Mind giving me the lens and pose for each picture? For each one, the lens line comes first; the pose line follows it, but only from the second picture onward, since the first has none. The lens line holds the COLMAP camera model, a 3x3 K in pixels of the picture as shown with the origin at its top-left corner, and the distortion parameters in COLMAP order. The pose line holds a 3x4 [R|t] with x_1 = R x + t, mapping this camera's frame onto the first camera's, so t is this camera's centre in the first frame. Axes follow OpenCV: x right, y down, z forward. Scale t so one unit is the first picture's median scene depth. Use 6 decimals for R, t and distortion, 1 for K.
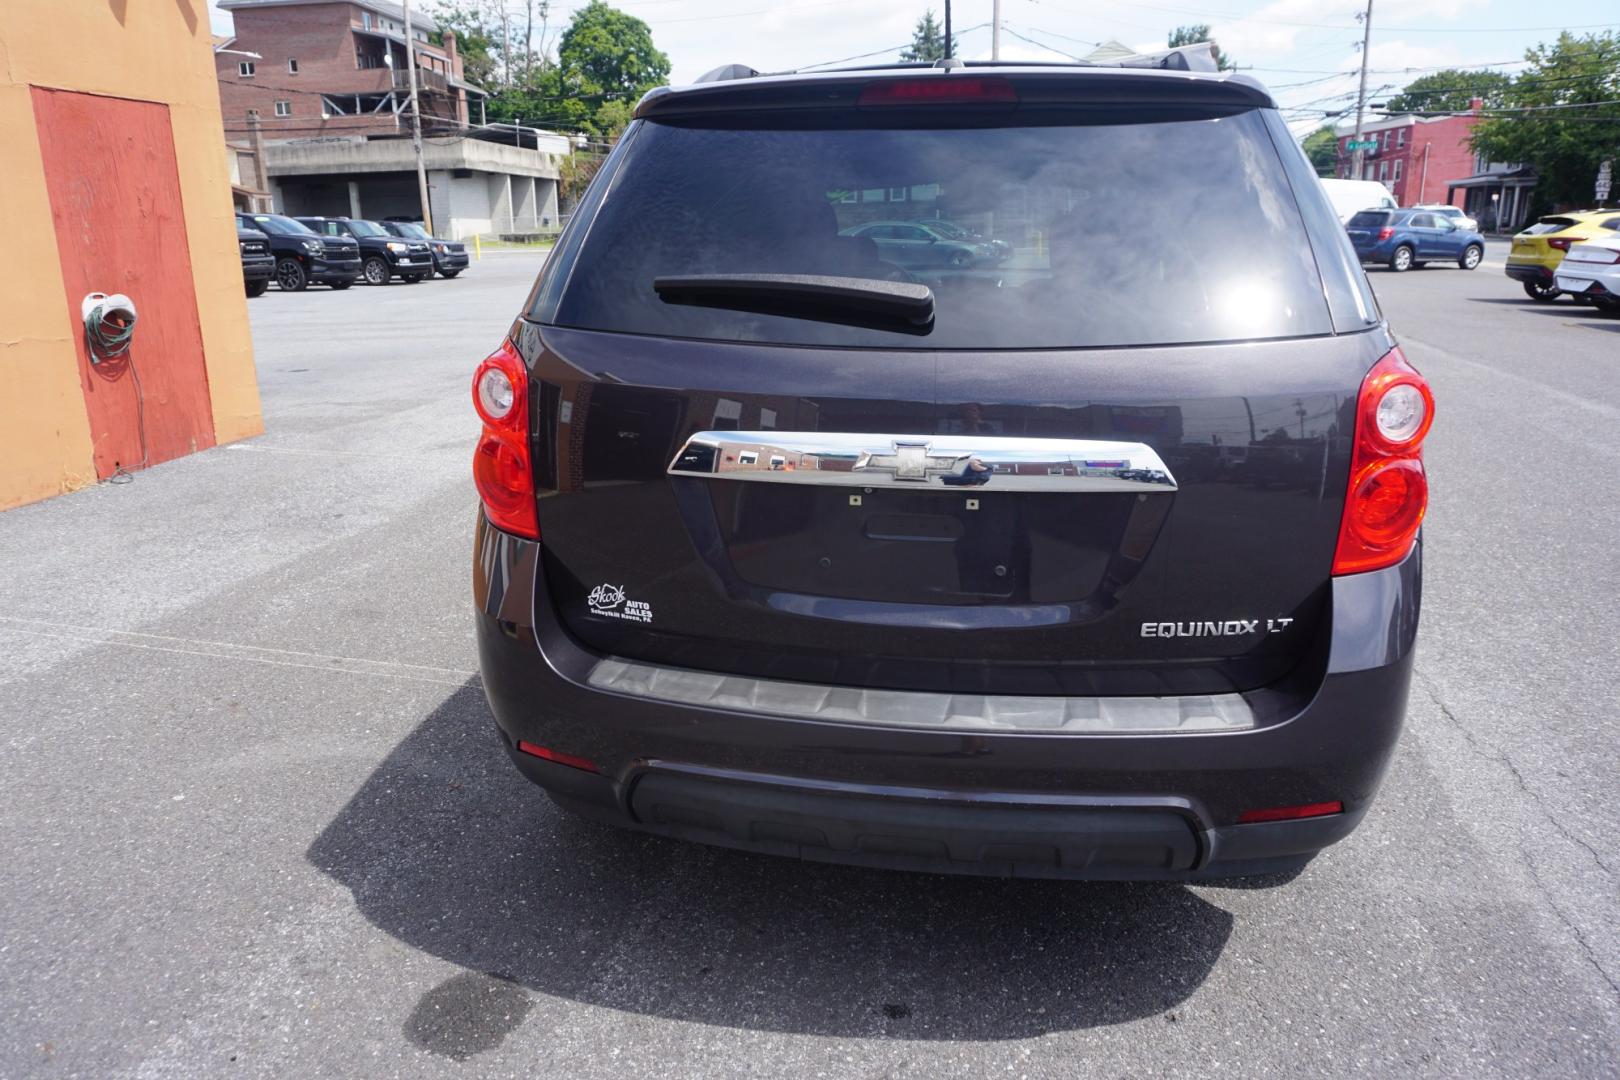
lens RADIAL K [[1090.7, 0, 806.5], [0, 1090.7, 540.1], [0, 0, 1]] dist [-0.057363, 0.031272]
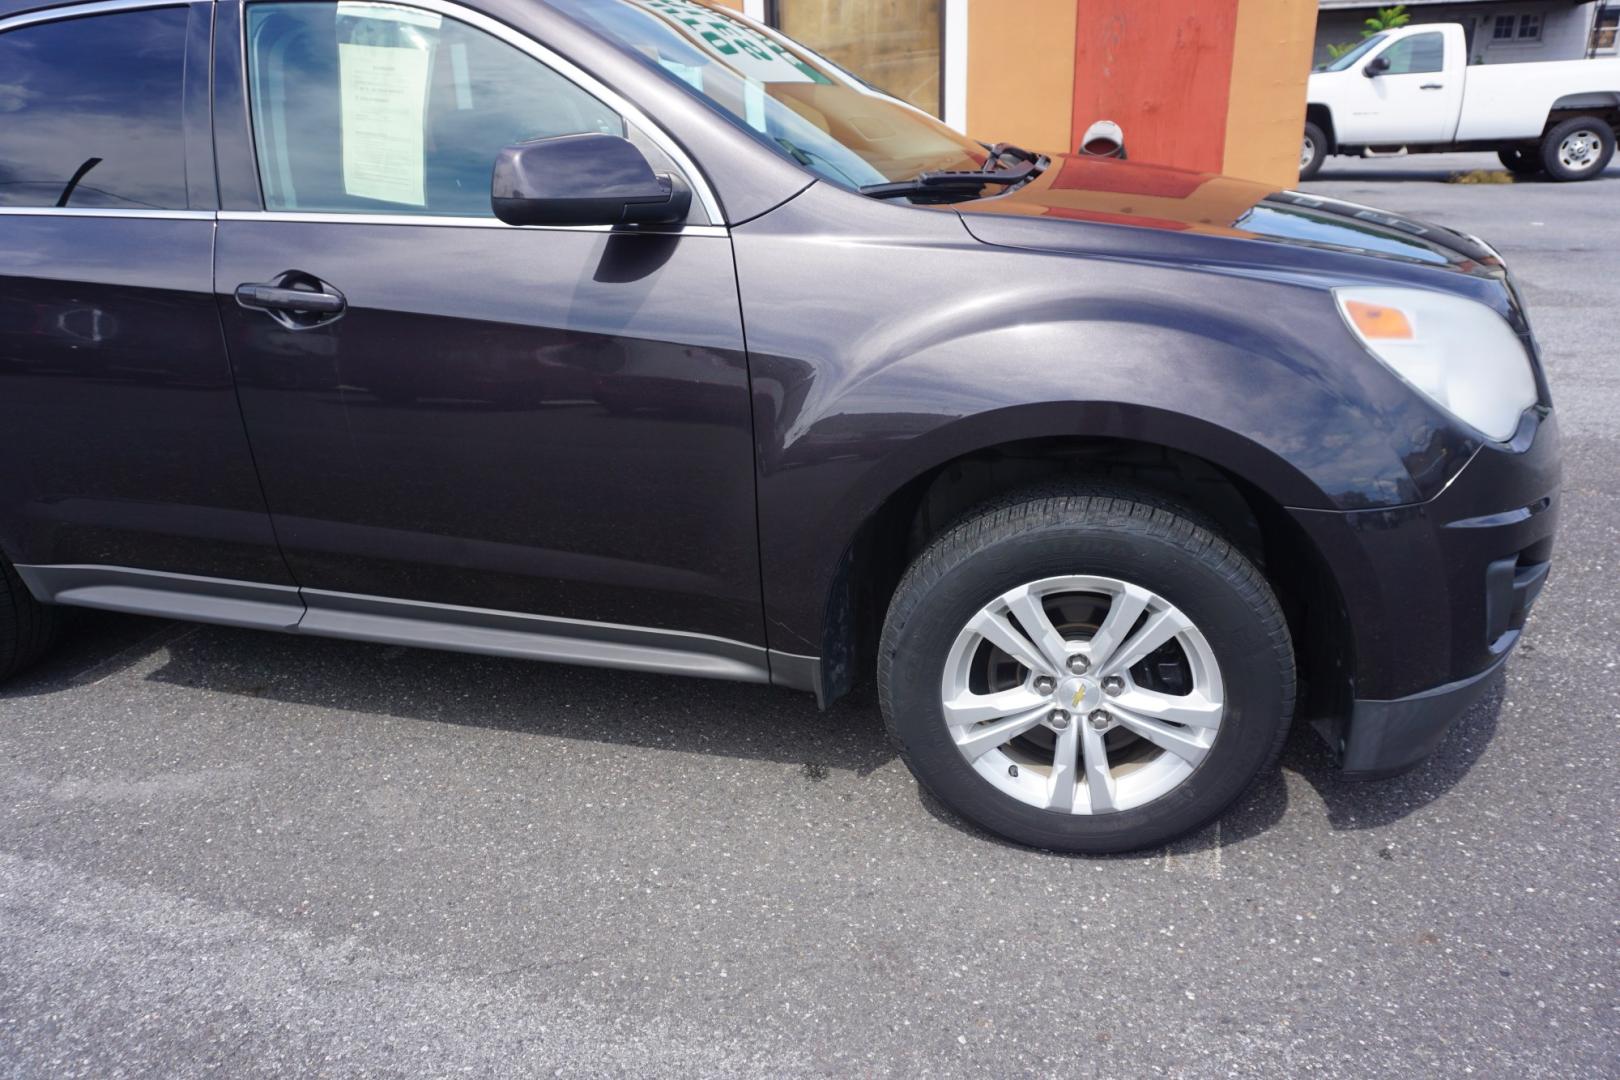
lens RADIAL K [[1090.7, 0, 807.7], [0, 1090.7, 537.8], [0, 0, 1]] dist [-0.057363, 0.031272]
pose [[-0.101622, 0.393768, -0.913575, 1.557011], [-0.231953, 0.883640, 0.406667, -0.632677], [0.967404, 0.253233, 0.001538, 2.187748]]
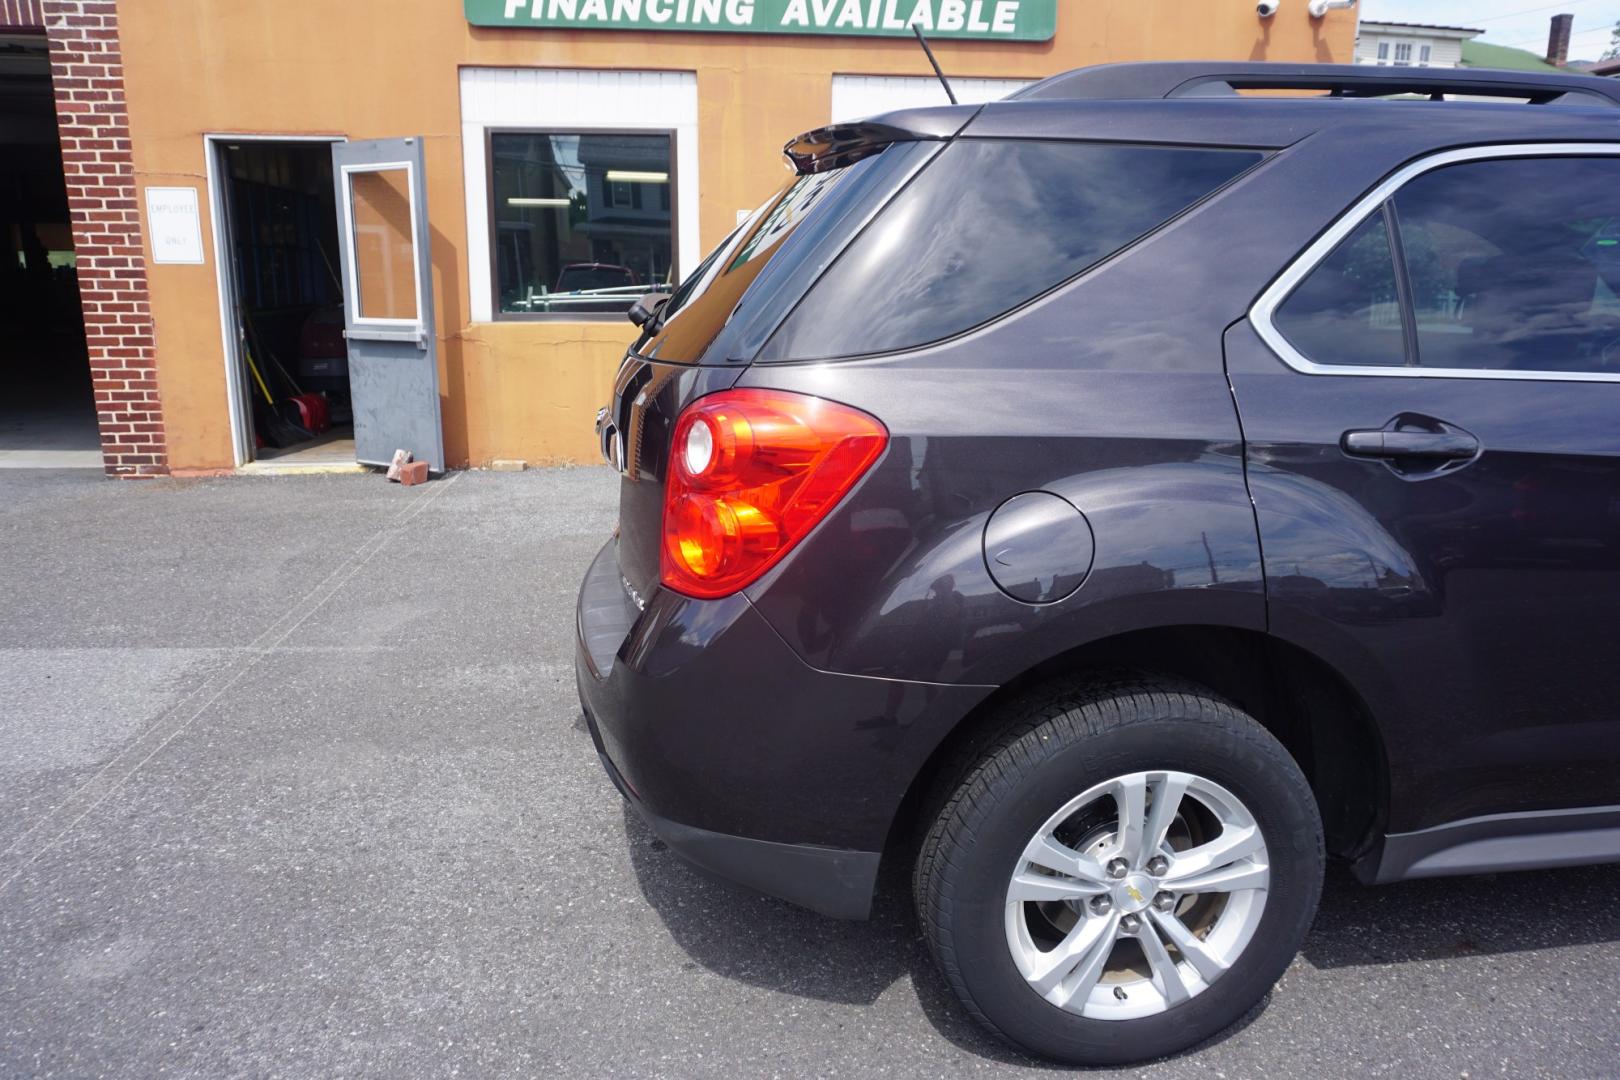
lens RADIAL K [[1090.7, 0, 807.2], [0, 1090.7, 536.9], [0, 0, 1]] dist [-0.057363, 0.031272]
pose [[0.311605, 0.242212, -0.918823, 1.185823], [-0.267171, 0.950290, 0.159901, -0.175037], [0.911879, 0.195657, 0.360827, 0.561705]]
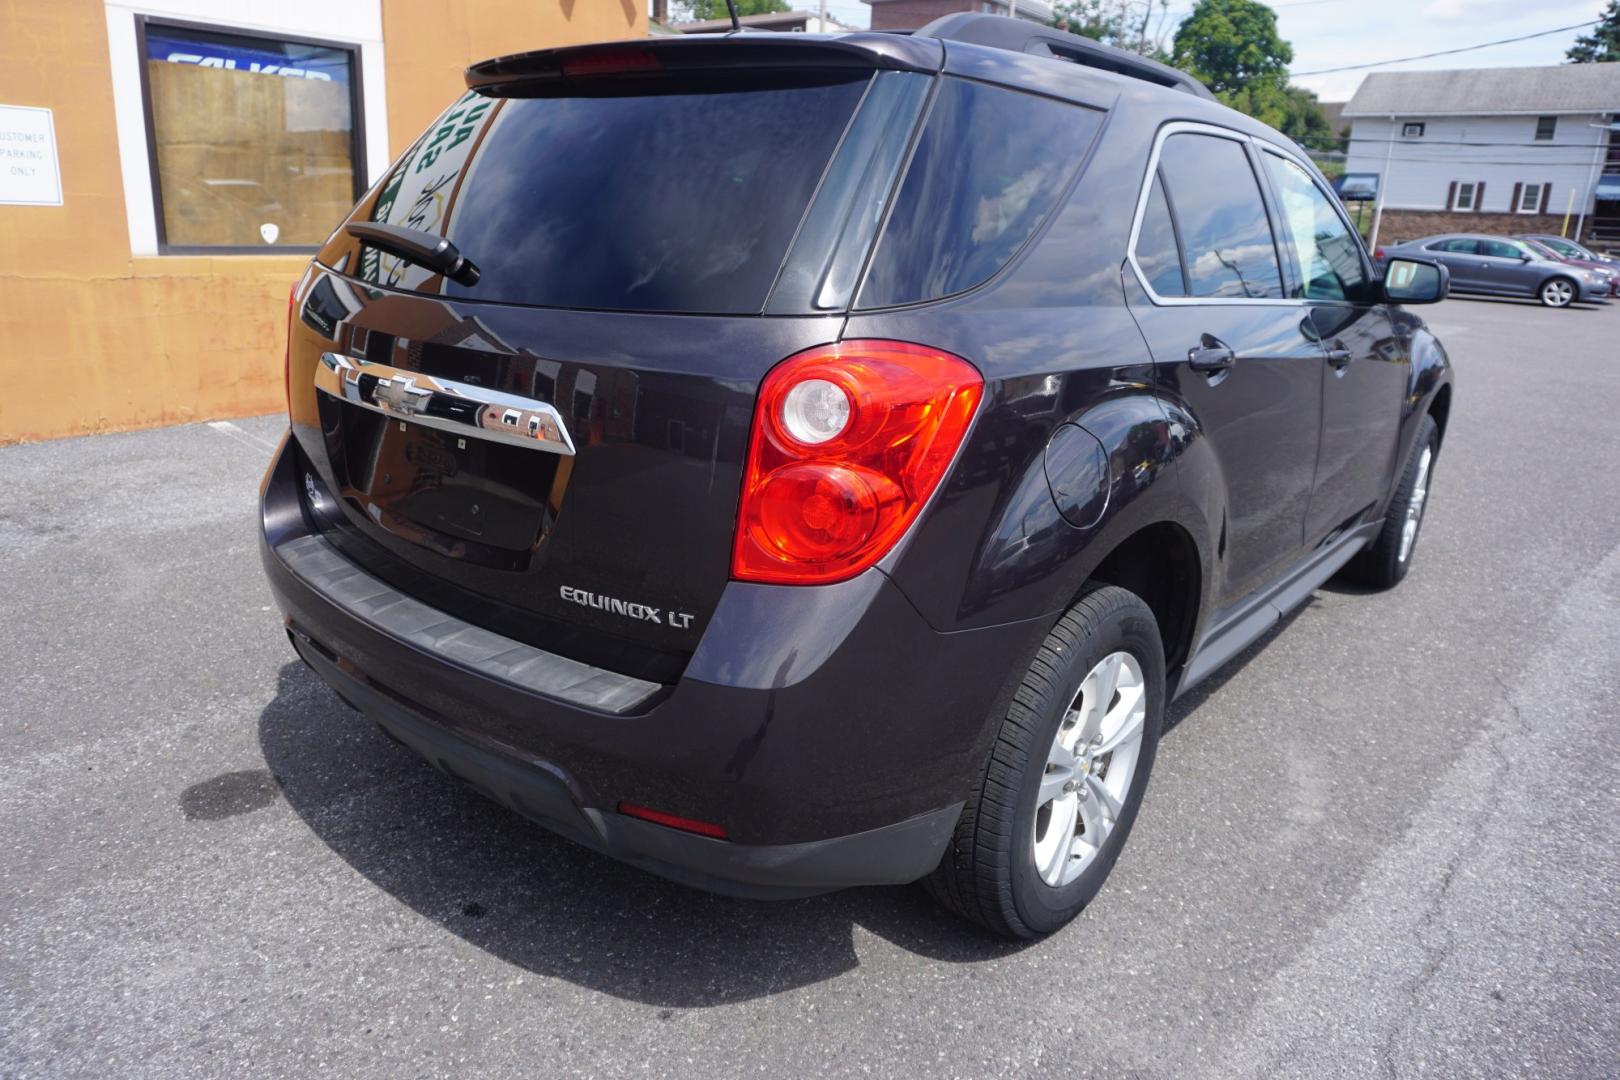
lens RADIAL K [[1090.7, 0, 806.5], [0, 1090.7, 538.6], [0, 0, 1]] dist [-0.057363, 0.031272]
pose [[0.867064, 0.188466, -0.461174, 0.743590], [-0.185291, 0.981273, 0.052643, -0.046728], [0.462459, 0.039807, 0.885747, 0.163136]]
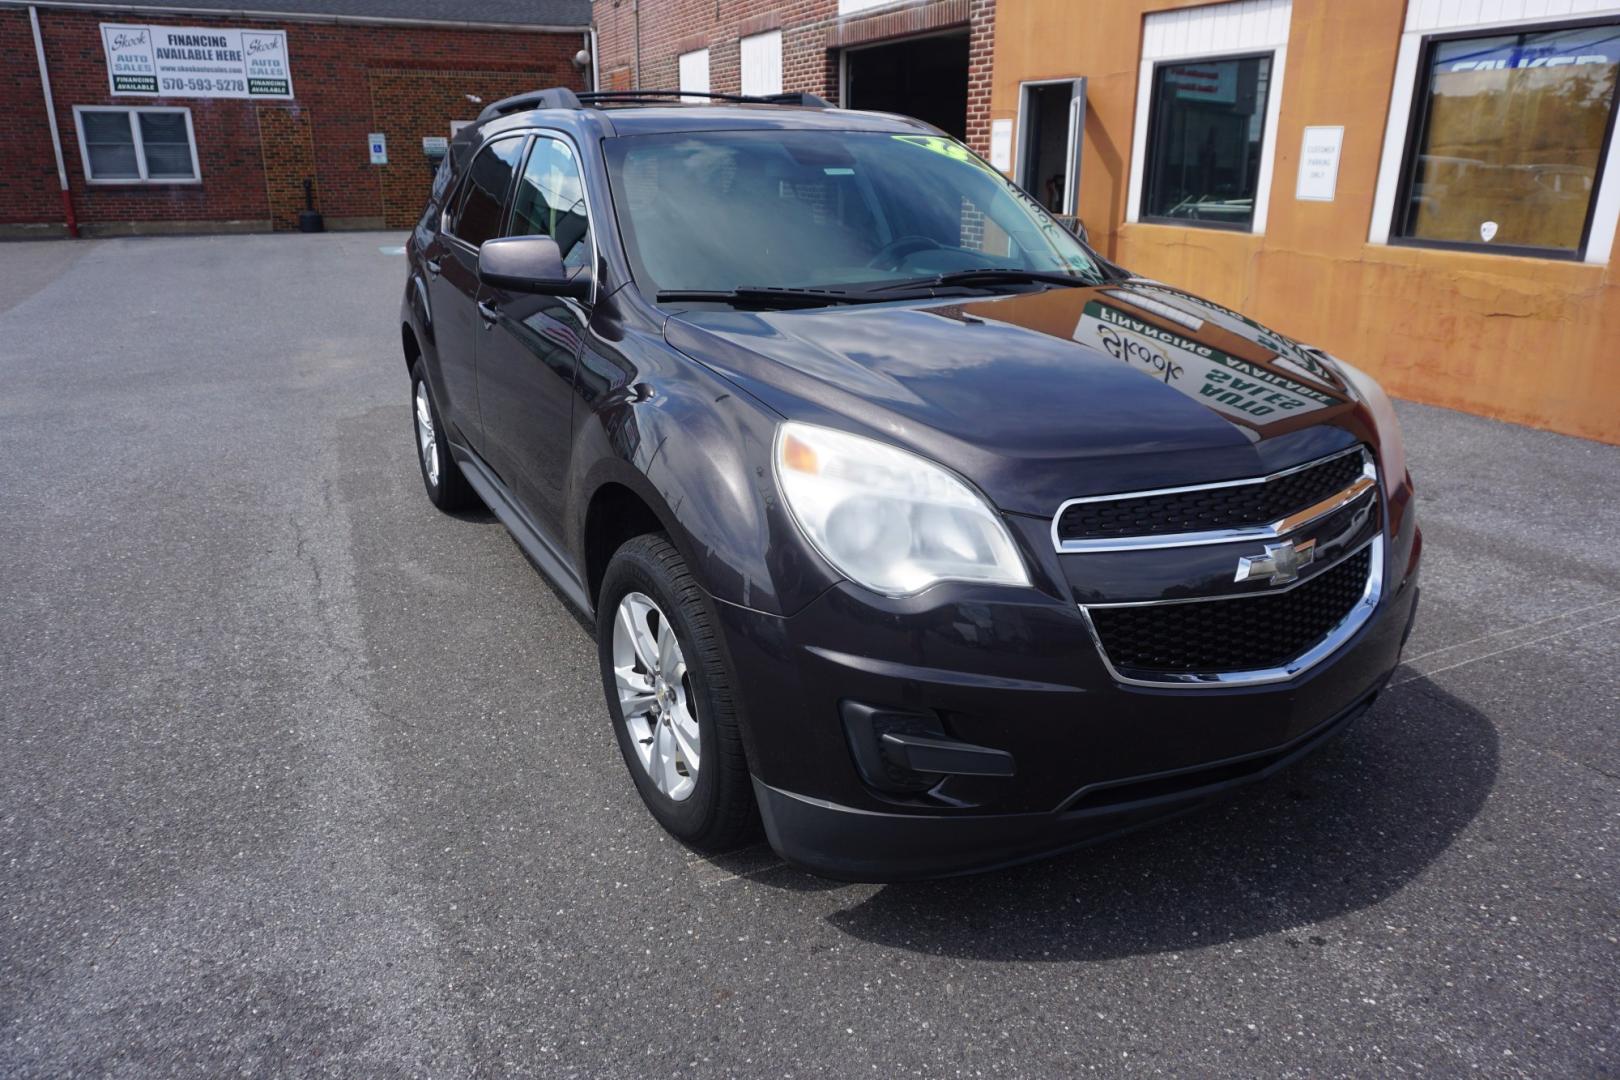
lens RADIAL K [[1090.7, 0, 800.6], [0, 1090.7, 534.3], [0, 0, 1]] dist [-0.057363, 0.031272]
pose [[-0.791844, 0.211602, -0.572894, 1.279810], [-0.155661, 0.837148, 0.524359, -0.968261], [0.590553, 0.504388, -0.629953, 3.148996]]
